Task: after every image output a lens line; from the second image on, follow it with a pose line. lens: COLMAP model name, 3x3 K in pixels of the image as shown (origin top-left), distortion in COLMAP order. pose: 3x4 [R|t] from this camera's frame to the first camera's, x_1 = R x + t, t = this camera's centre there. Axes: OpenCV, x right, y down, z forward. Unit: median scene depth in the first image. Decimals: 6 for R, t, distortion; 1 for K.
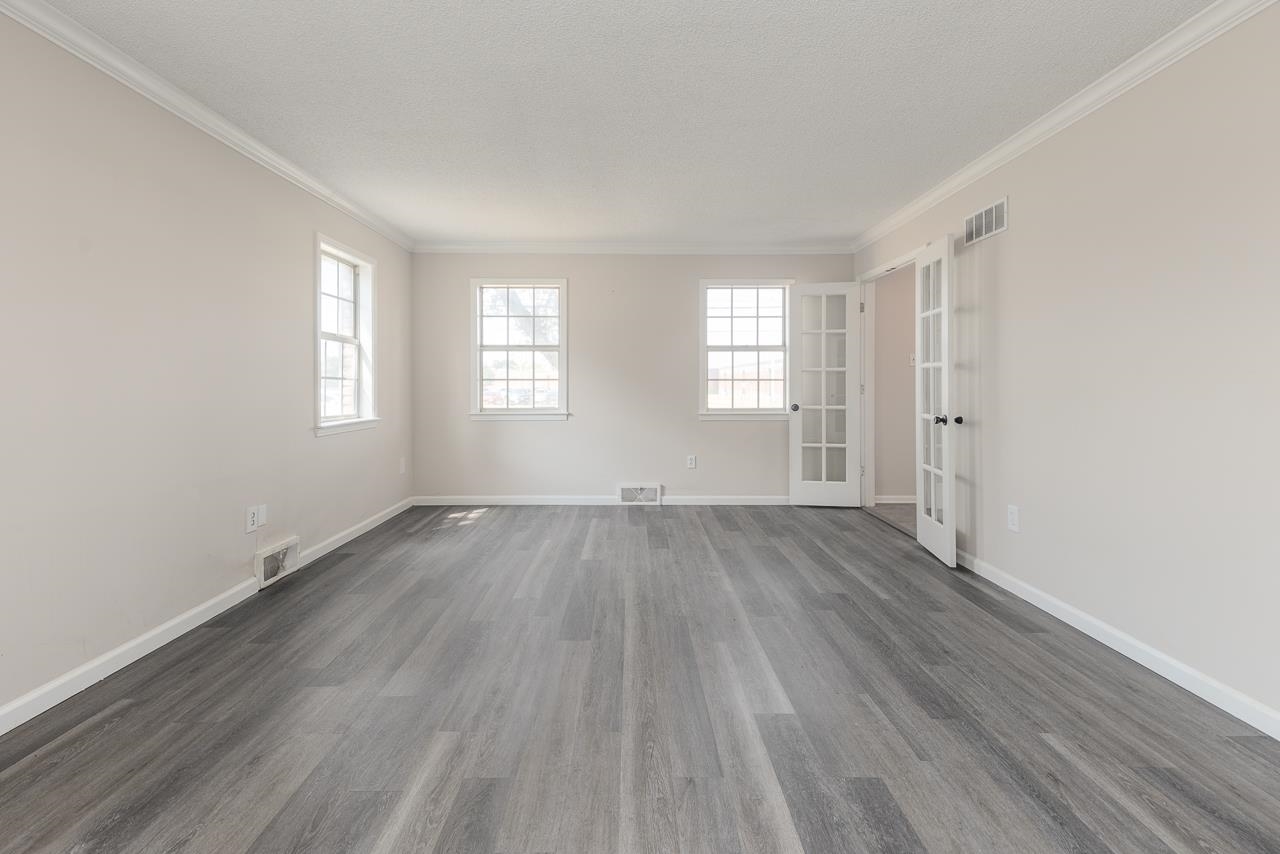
lens RADIAL K [[609.6, 0, 633.8], [0, 609.6, 380.9], [0, 0, 1]] dist [0.053603, -0.020680]
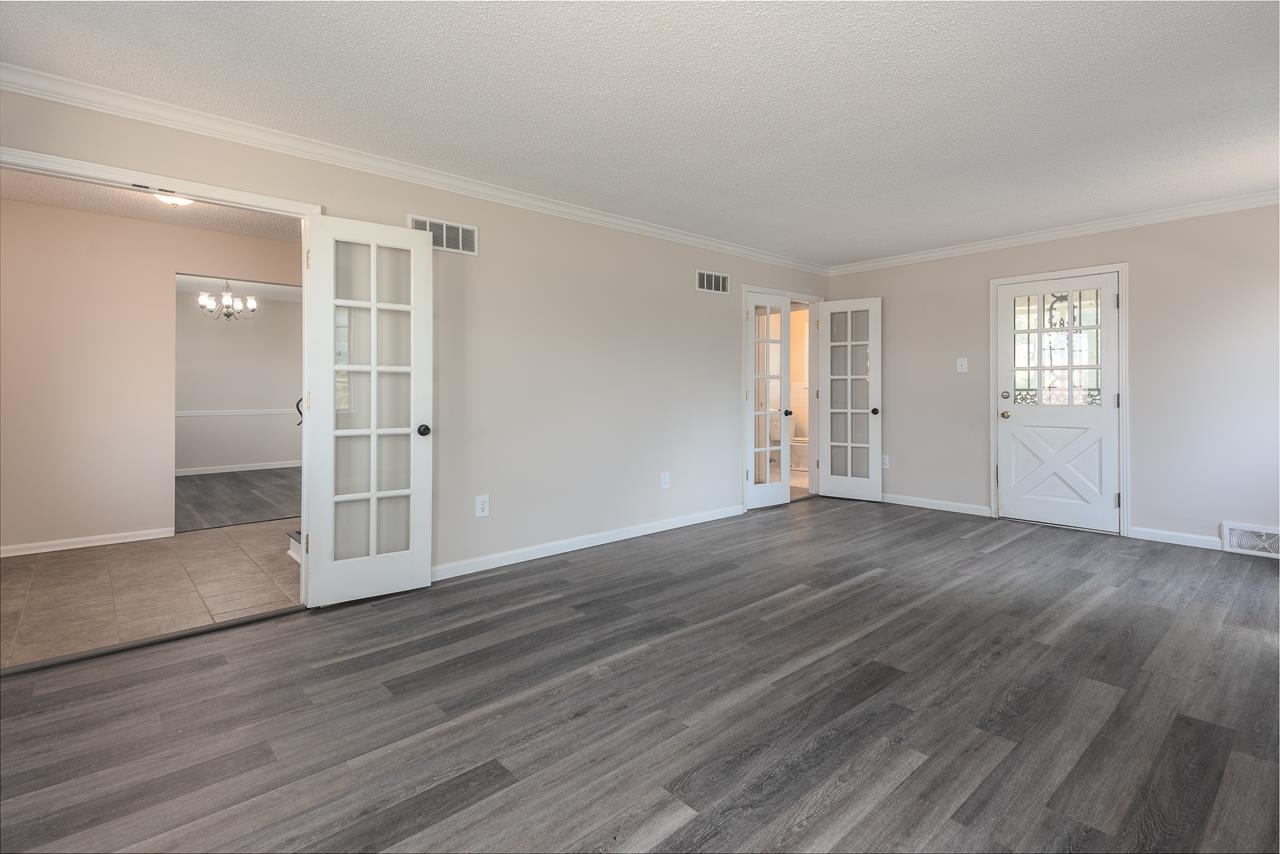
lens RADIAL K [[609.6, 0, 633.8], [0, 609.6, 380.9], [0, 0, 1]] dist [0.053603, -0.020680]
pose [[-0.658193, 0.016455, 0.752669, -0.612009], [0.003382, 0.999816, -0.018900, 0.011096], [-0.752841, -0.009895, -0.658128, 2.112152]]
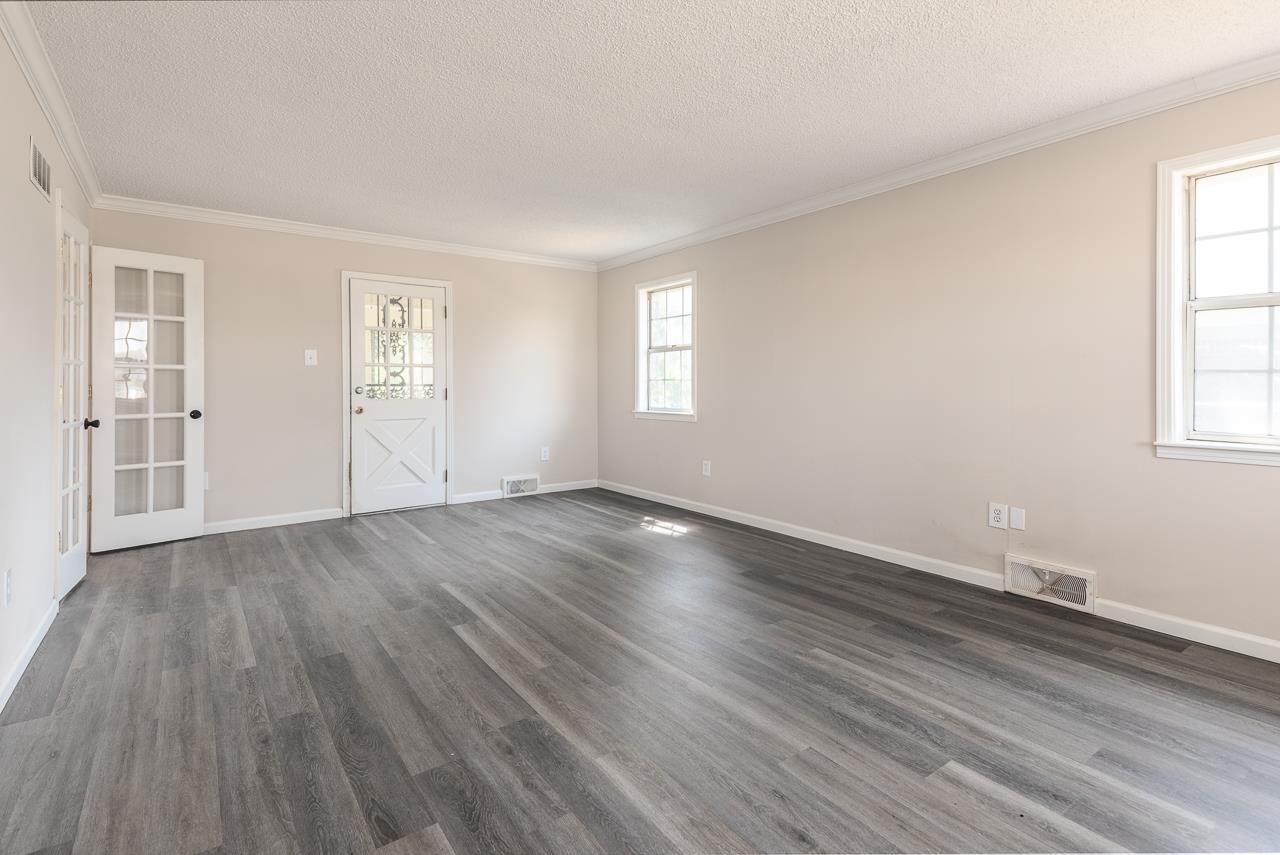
lens RADIAL K [[609.6, 0, 633.8], [0, 609.6, 381.4], [0, 0, 1]] dist [0.053603, -0.020680]
pose [[-0.812690, 0.001368, -0.582695, 0.621177], [0.004941, 0.999977, -0.004544, 0.007197], [0.582676, -0.006572, -0.812678, 2.006461]]
